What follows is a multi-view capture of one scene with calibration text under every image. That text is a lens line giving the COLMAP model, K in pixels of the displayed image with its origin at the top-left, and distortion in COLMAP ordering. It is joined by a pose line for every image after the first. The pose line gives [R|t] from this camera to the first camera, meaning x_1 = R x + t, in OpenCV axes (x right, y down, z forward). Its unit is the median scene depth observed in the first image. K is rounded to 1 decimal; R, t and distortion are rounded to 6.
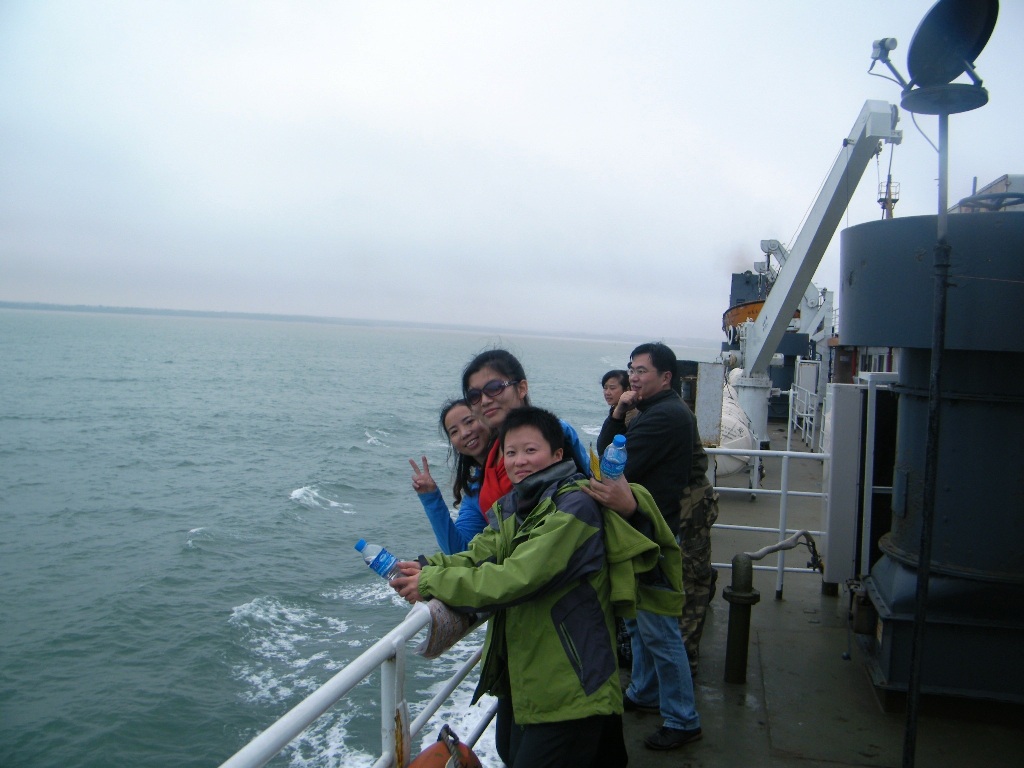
lens RADIAL K [[884.1, 0, 512.0], [0, 884.1, 384.0], [0, 0, 1]] dist [-0.182657, 0.176924]
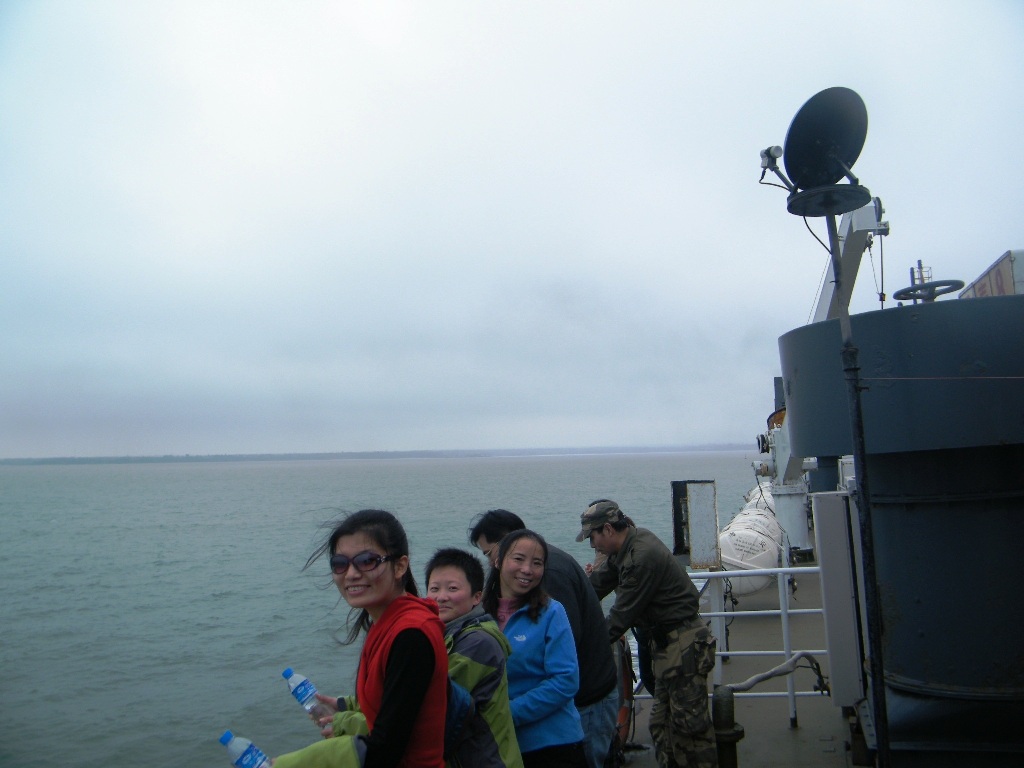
lens RADIAL K [[884.1, 0, 512.0], [0, 884.1, 384.0], [0, 0, 1]] dist [-0.182657, 0.176924]
pose [[0.992456, -0.105792, -0.061961, 0.131281], [0.095682, 0.984337, -0.148071, -0.011641], [0.076655, 0.141026, 0.987034, 0.016183]]
